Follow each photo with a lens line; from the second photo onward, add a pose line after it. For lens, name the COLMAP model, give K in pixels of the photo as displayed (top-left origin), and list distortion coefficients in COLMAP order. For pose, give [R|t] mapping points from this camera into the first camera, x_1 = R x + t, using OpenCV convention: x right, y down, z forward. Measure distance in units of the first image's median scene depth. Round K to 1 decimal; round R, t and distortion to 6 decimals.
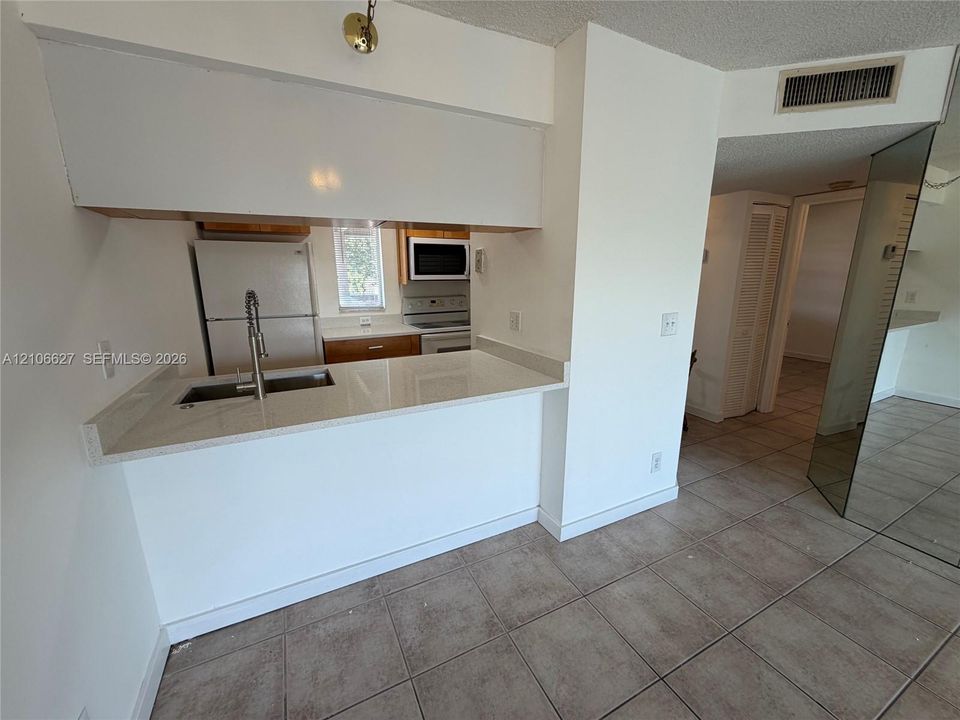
lens RADIAL K [[383.5, 0, 477.8], [0, 383.5, 362.3], [0, 0, 1]] dist [0.002594, 0.000560]
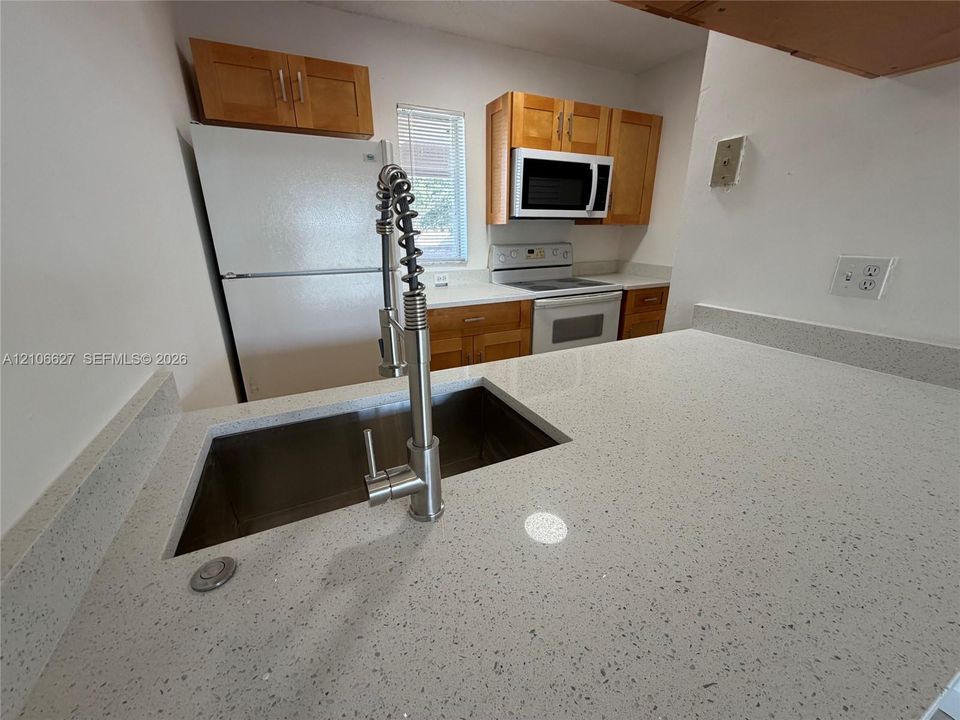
lens RADIAL K [[383.5, 0, 477.8], [0, 383.5, 362.3], [0, 0, 1]] dist [0.002594, 0.000560]
pose [[0.999858, 0.003764, -0.016397, -0.227808], [-0.002028, 0.994510, 0.104625, -0.031890], [0.016701, -0.104577, 0.994377, 0.306999]]
